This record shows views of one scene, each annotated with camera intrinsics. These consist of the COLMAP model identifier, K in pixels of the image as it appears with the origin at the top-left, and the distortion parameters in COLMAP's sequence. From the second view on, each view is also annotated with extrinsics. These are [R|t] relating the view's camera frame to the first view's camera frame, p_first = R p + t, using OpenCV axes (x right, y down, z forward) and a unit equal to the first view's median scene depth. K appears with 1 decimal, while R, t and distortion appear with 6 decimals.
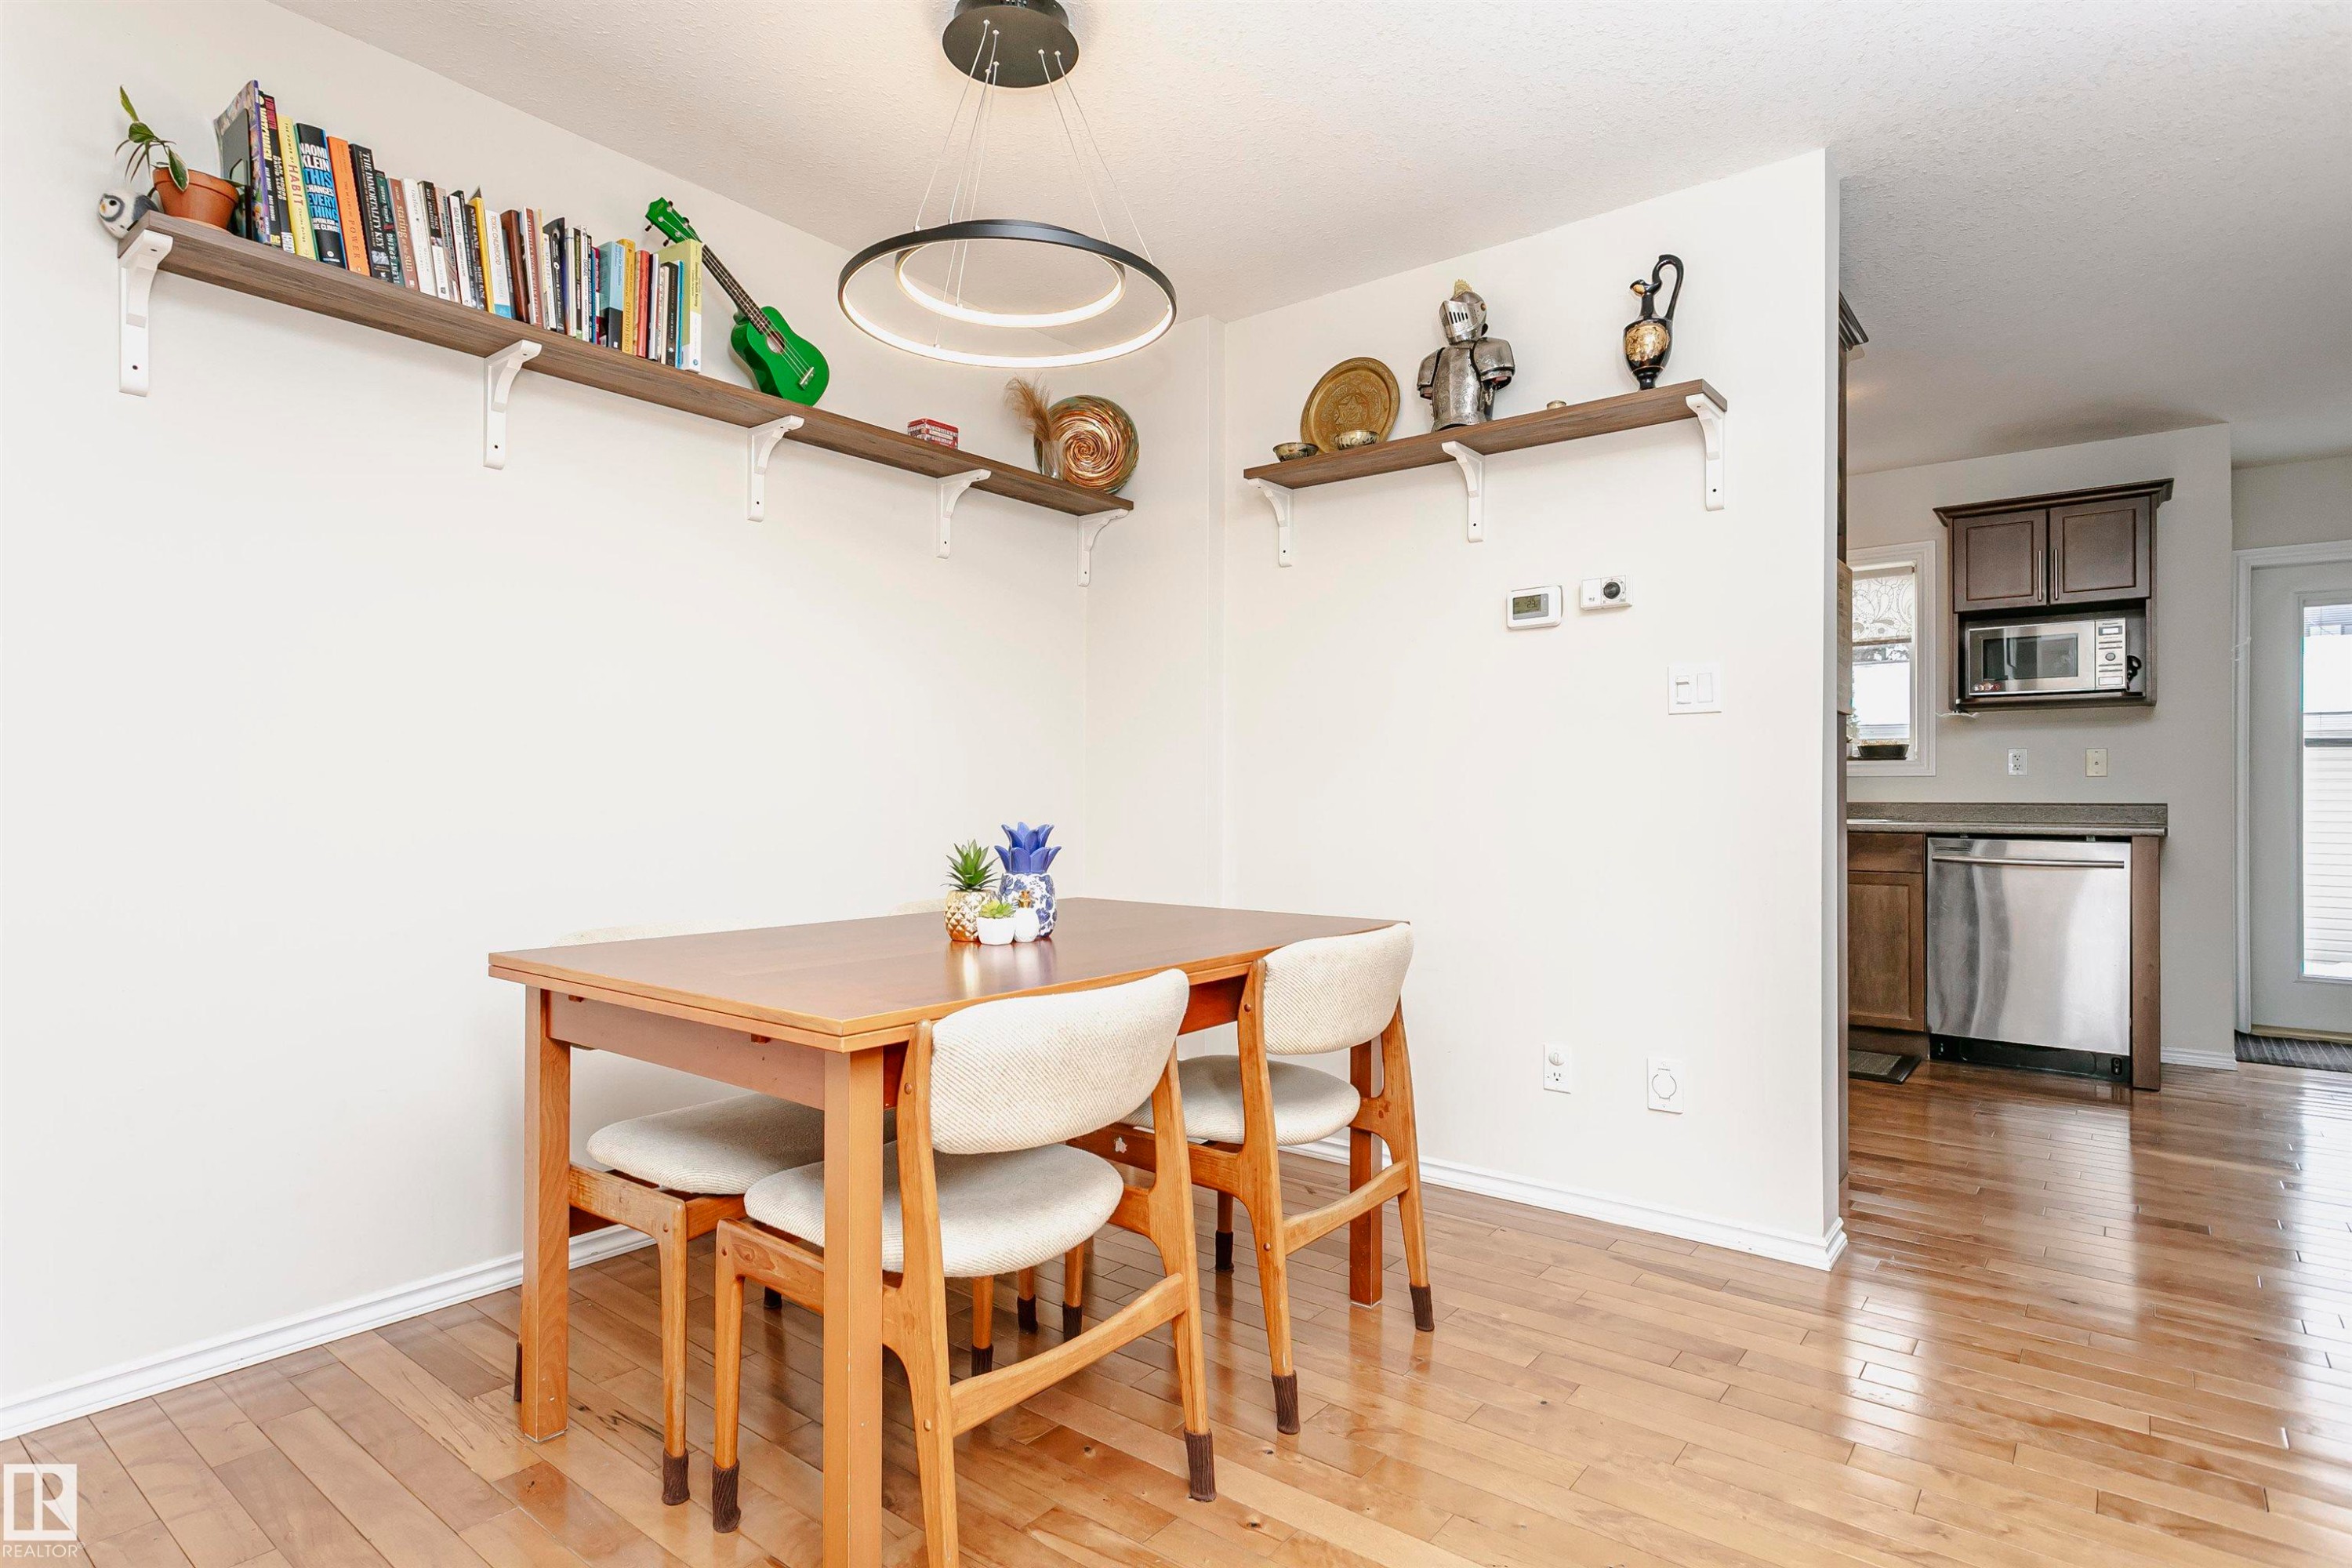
lens RADIAL K [[1127.4, 0, 1156.7], [0, 1127.4, 791.3], [0, 0, 1]] dist [-0.000487, 0.001029]
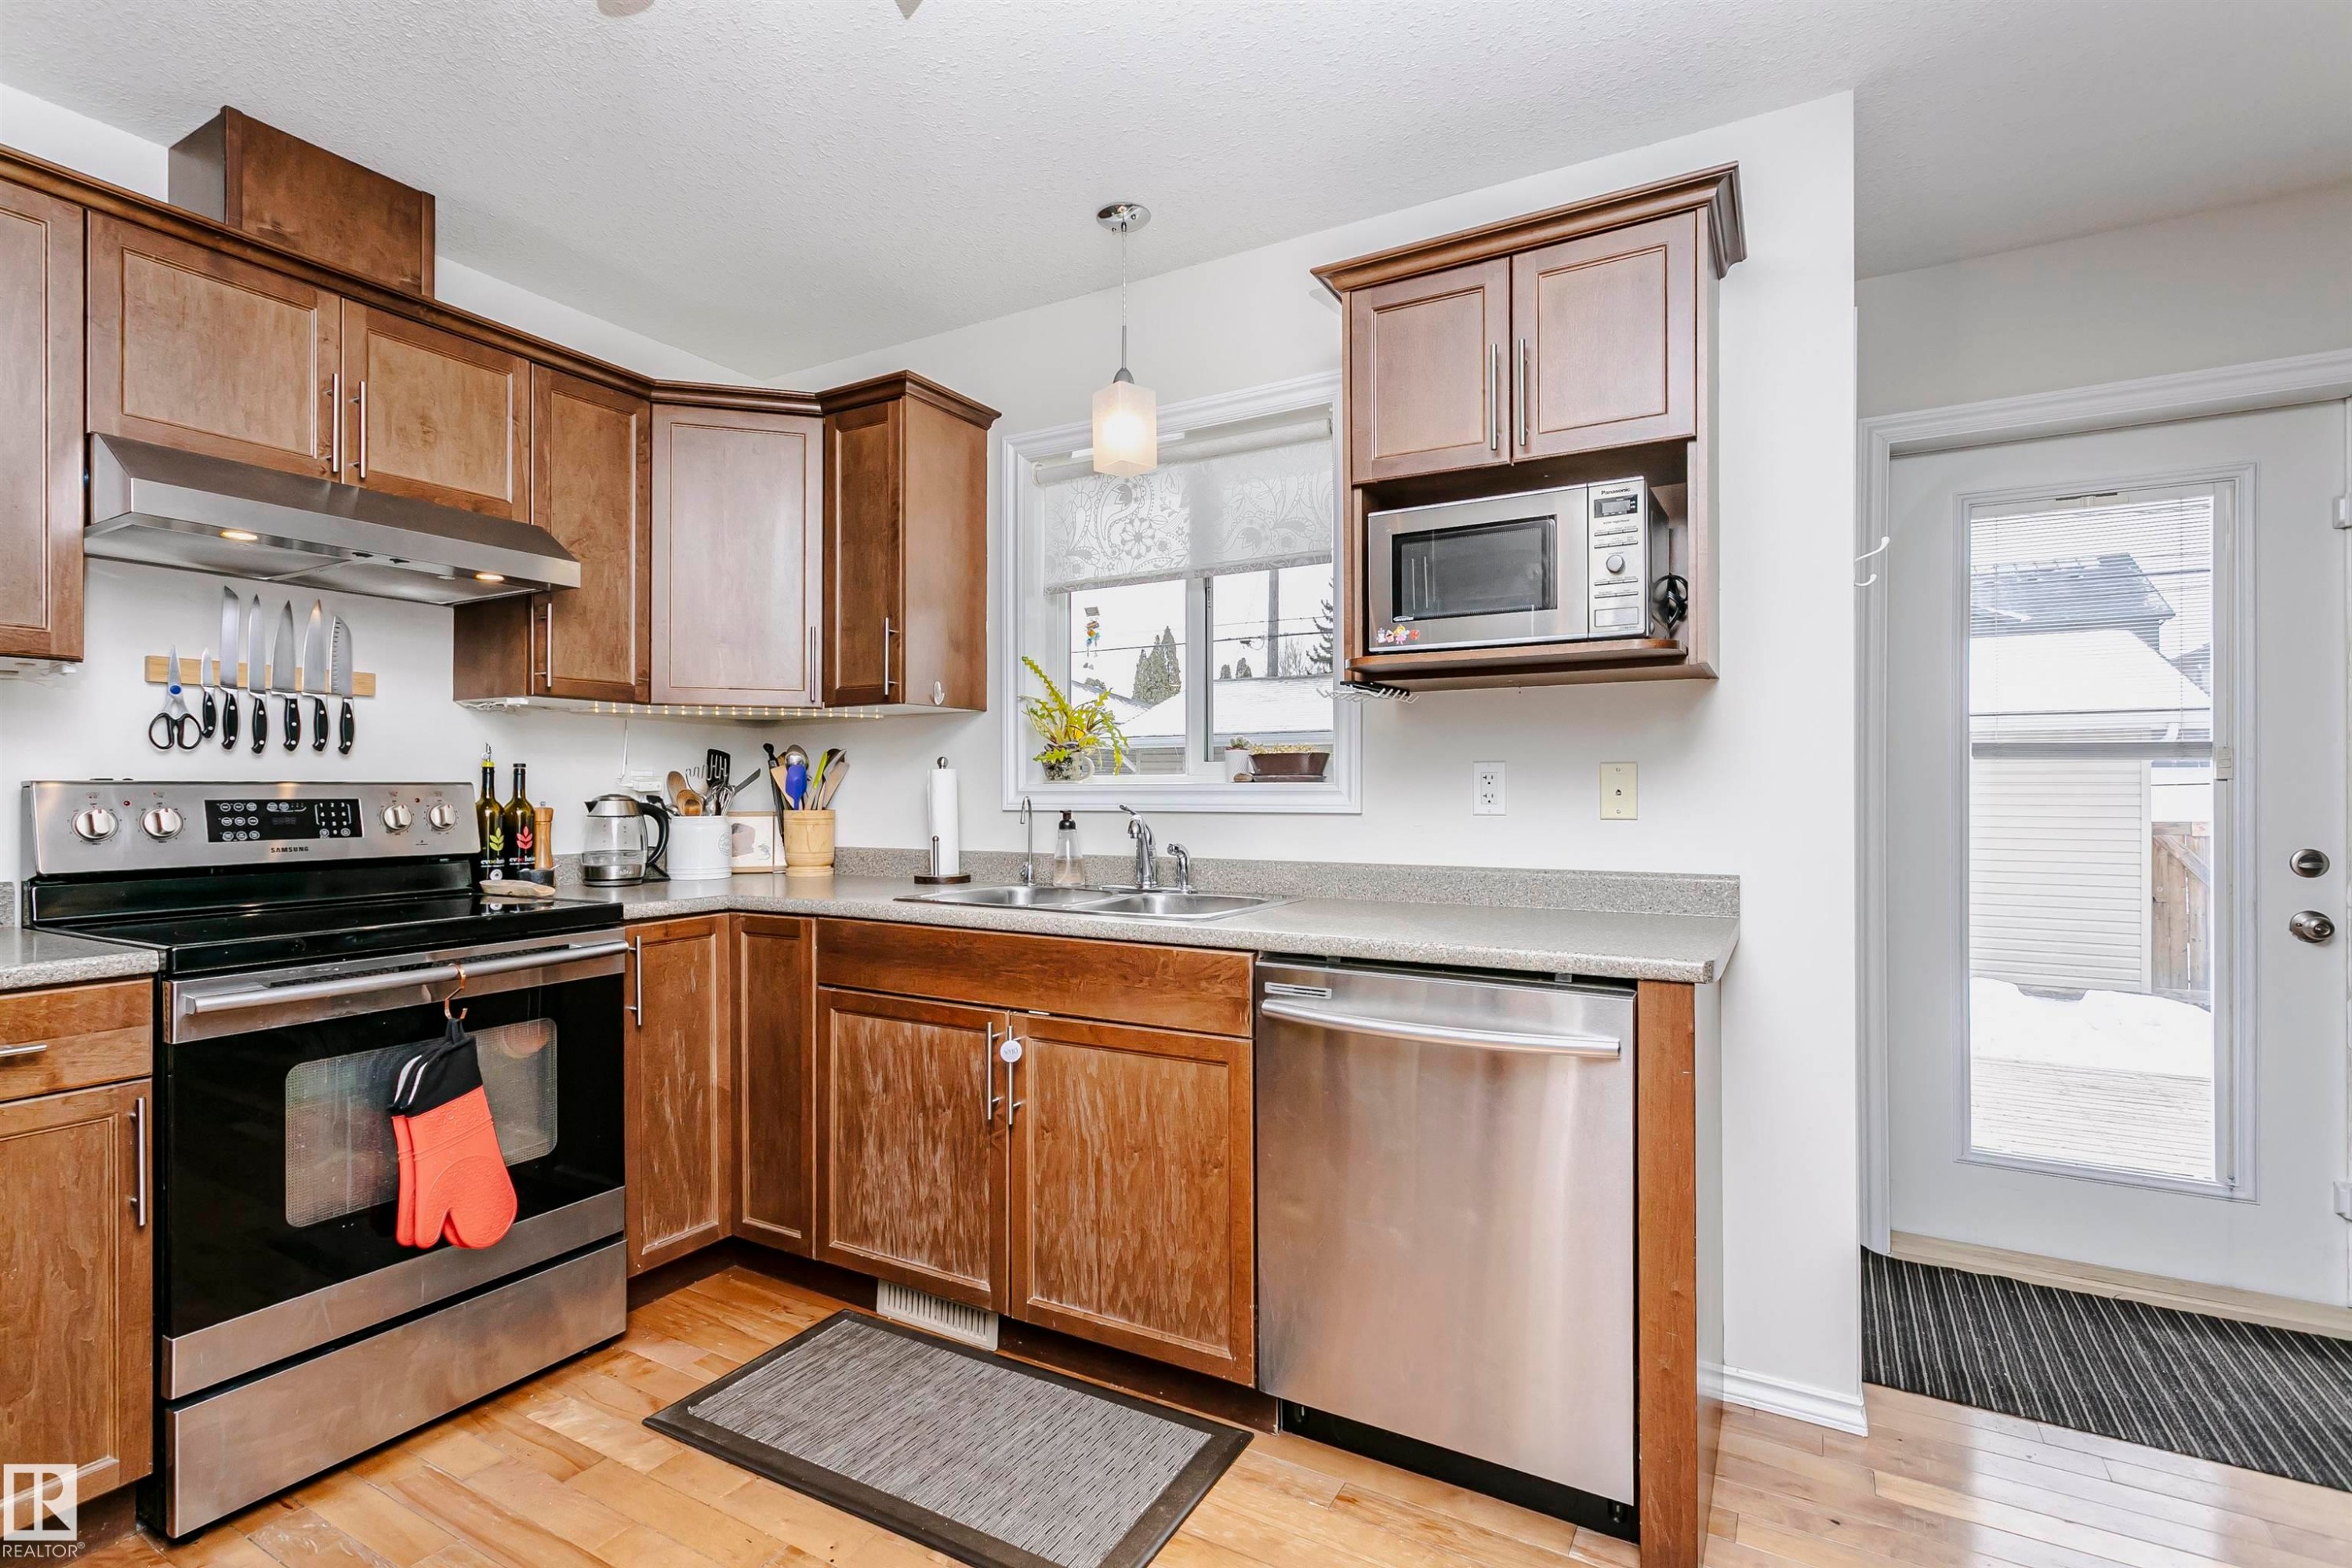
lens RADIAL K [[1127.1, 0, 1133.1], [0, 1127.1, 786.5], [0, 0, 1]] dist [0.003280, 0.001203]
pose [[0.987399, 0.005053, 0.158170, 0.548303], [-0.006060, 0.999964, 0.005884, -0.030398], [-0.158135, -0.006769, 0.987394, 0.549624]]
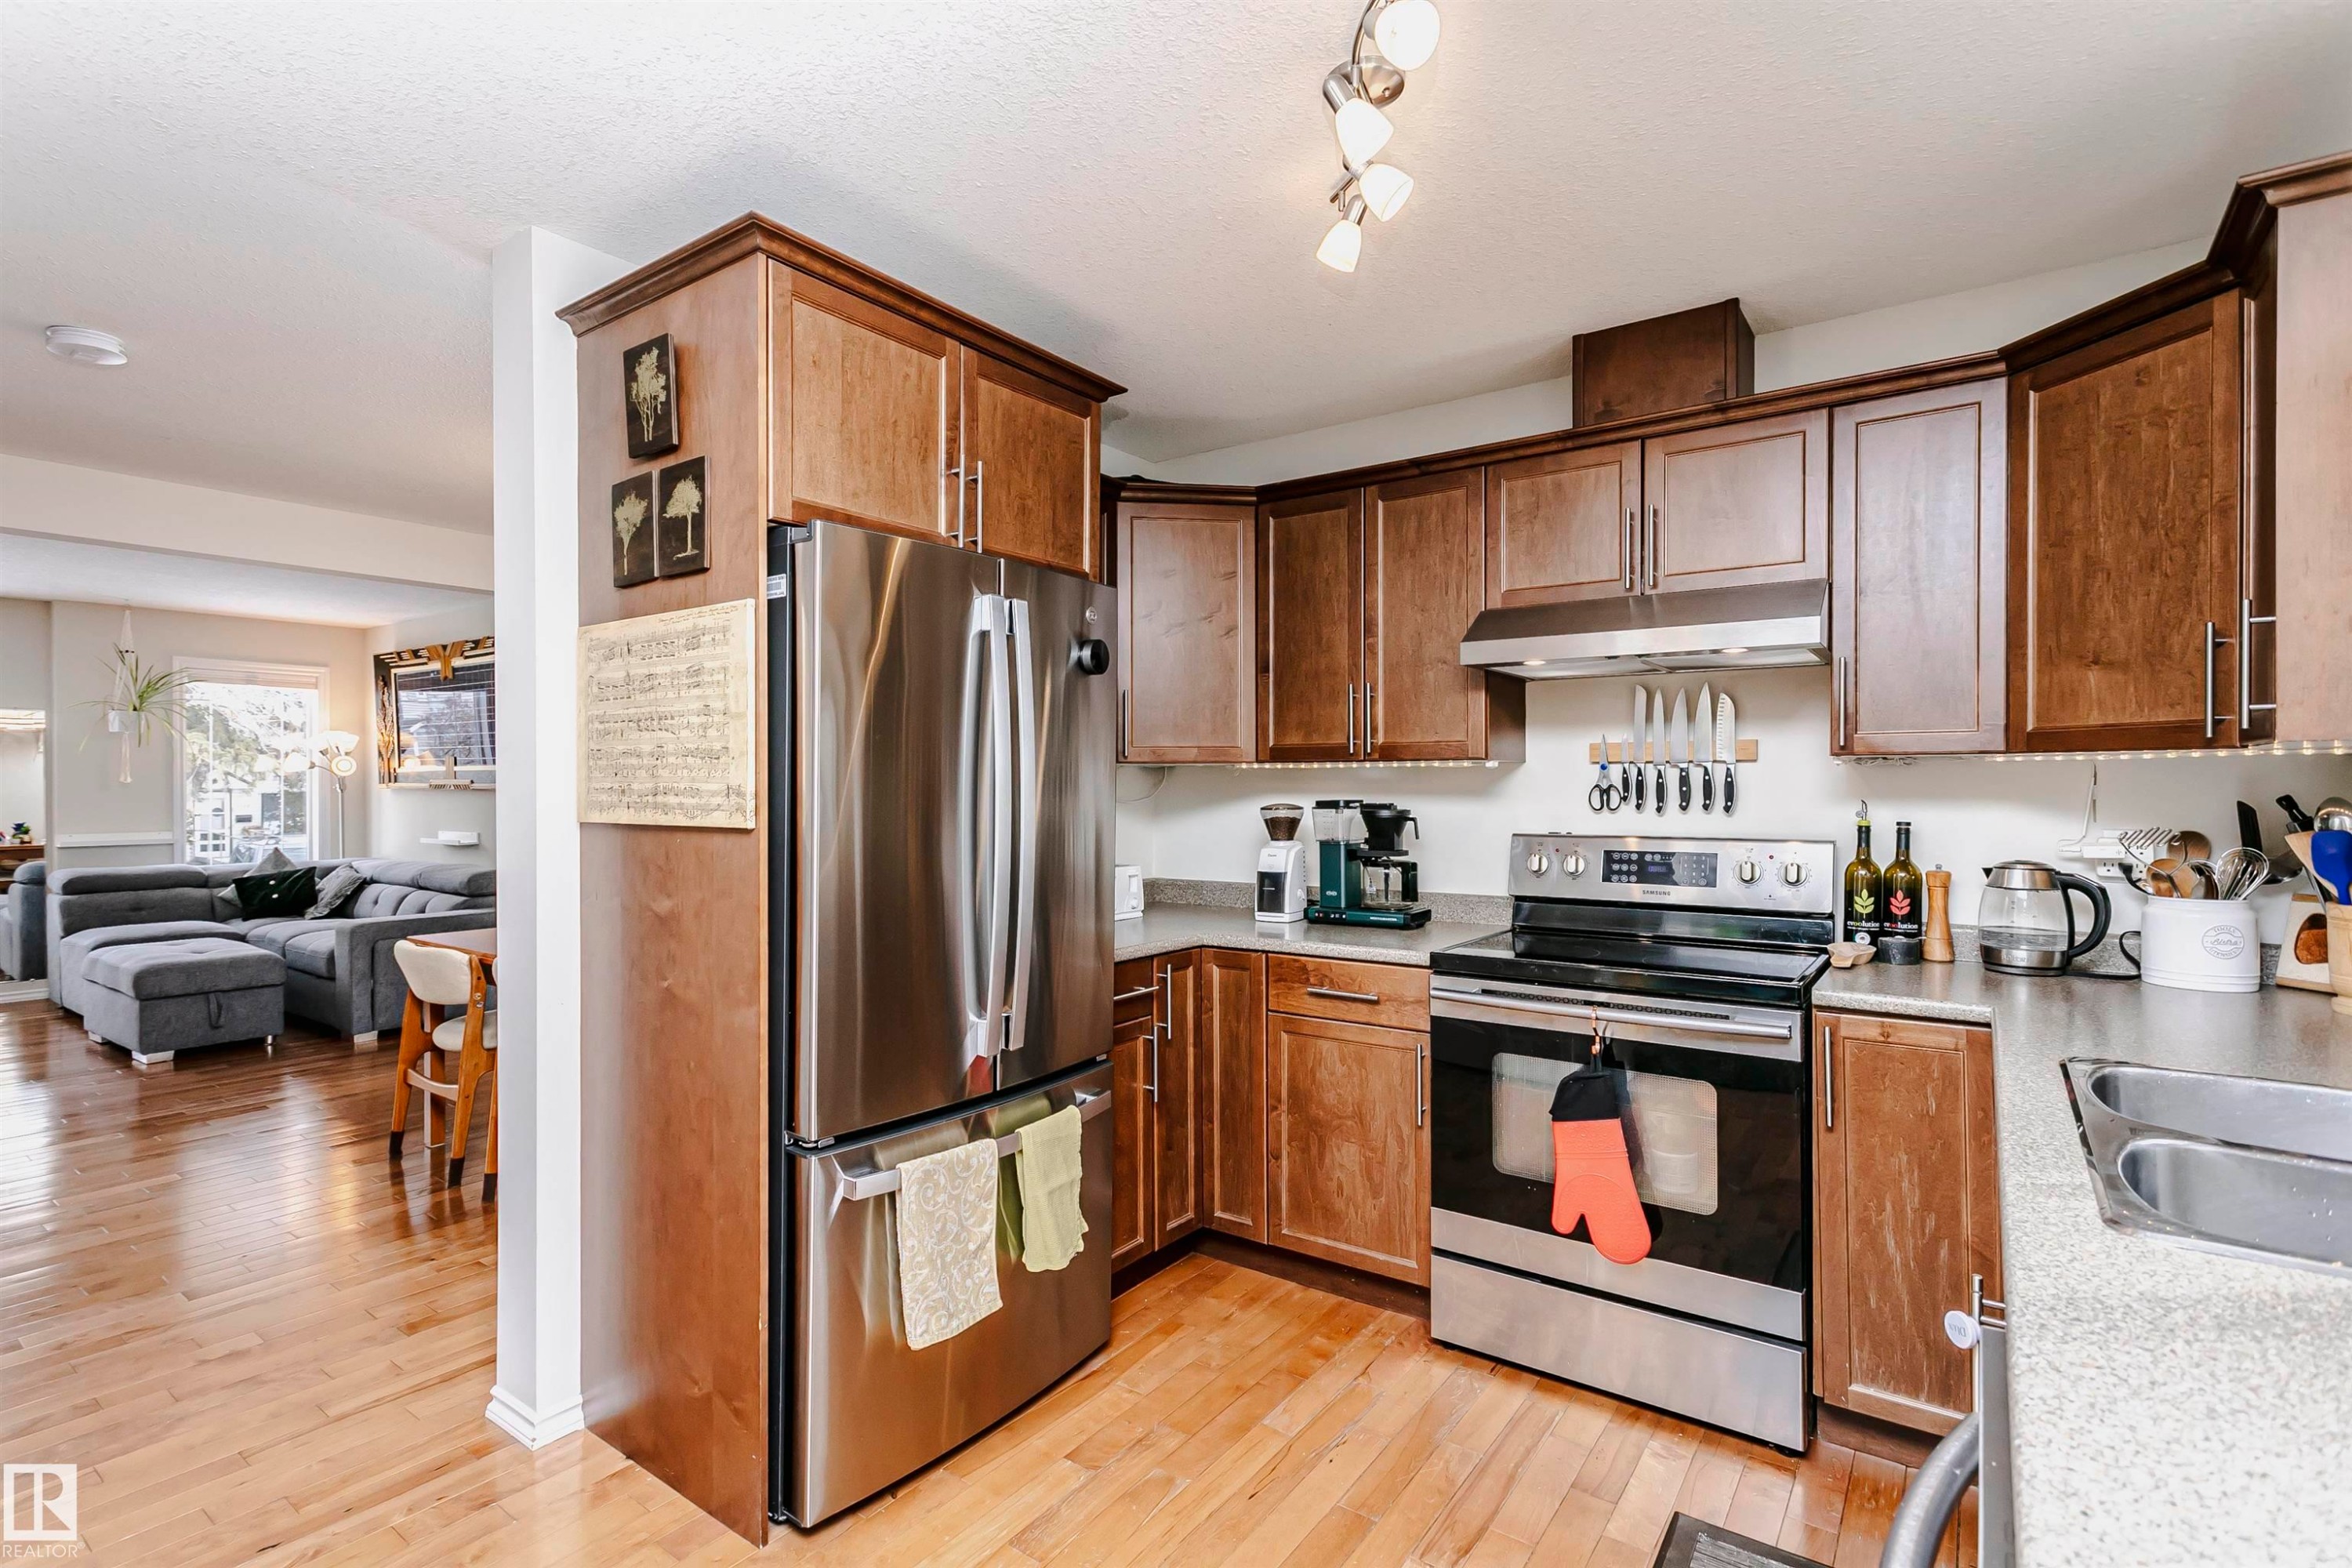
lens RADIAL K [[1127.1, 0, 1133.1], [0, 1127.1, 786.5], [0, 0, 1]] dist [0.003280, 0.001203]
pose [[0.042755, 0.008839, -0.999047, 0.847921], [0.011482, 0.999890, 0.009337, -0.062952], [0.999020, -0.011870, 0.042649, 0.783808]]
